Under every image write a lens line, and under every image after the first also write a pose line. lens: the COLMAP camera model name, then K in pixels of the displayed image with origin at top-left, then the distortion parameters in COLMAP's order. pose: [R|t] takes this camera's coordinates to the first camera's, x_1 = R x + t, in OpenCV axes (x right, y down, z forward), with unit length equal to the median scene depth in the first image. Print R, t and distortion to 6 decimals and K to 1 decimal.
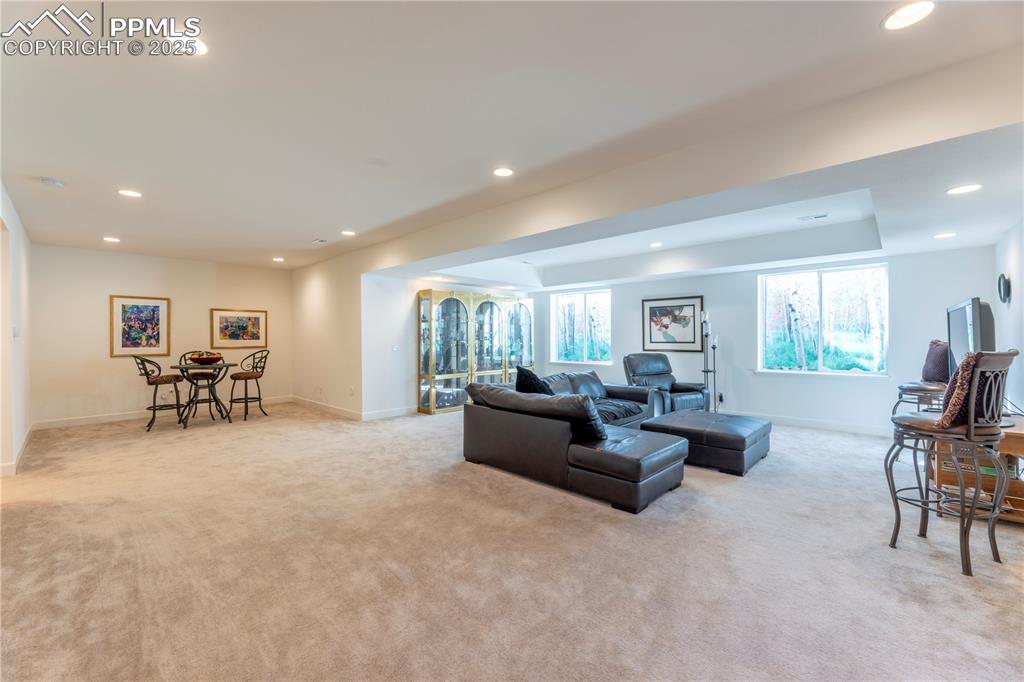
lens RADIAL K [[413.1, 0, 510.4], [0, 413.1, 338.4], [0, 0, 1]] dist [0.000092, 0.000247]
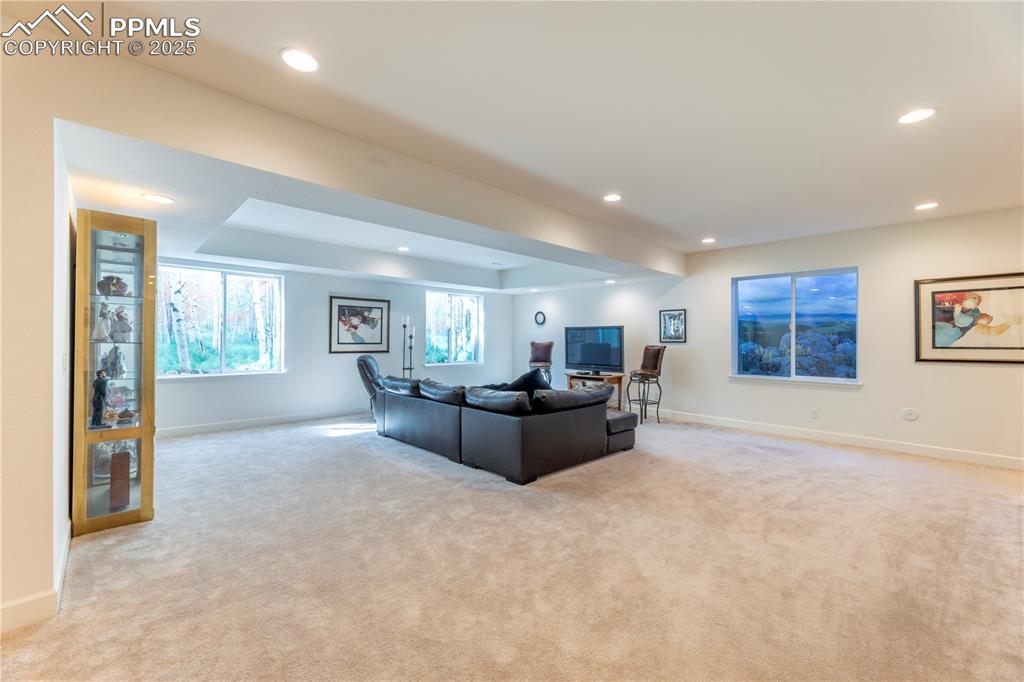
lens RADIAL K [[413.1, 0, 510.6], [0, 413.1, 340.7], [0, 0, 1]] dist [0.000092, 0.000247]
pose [[0.043302, 0.004581, 0.999052, -0.594681], [-0.003820, 0.999983, -0.004419, 0.006552], [-0.999055, -0.003625, 0.043319, 0.606025]]
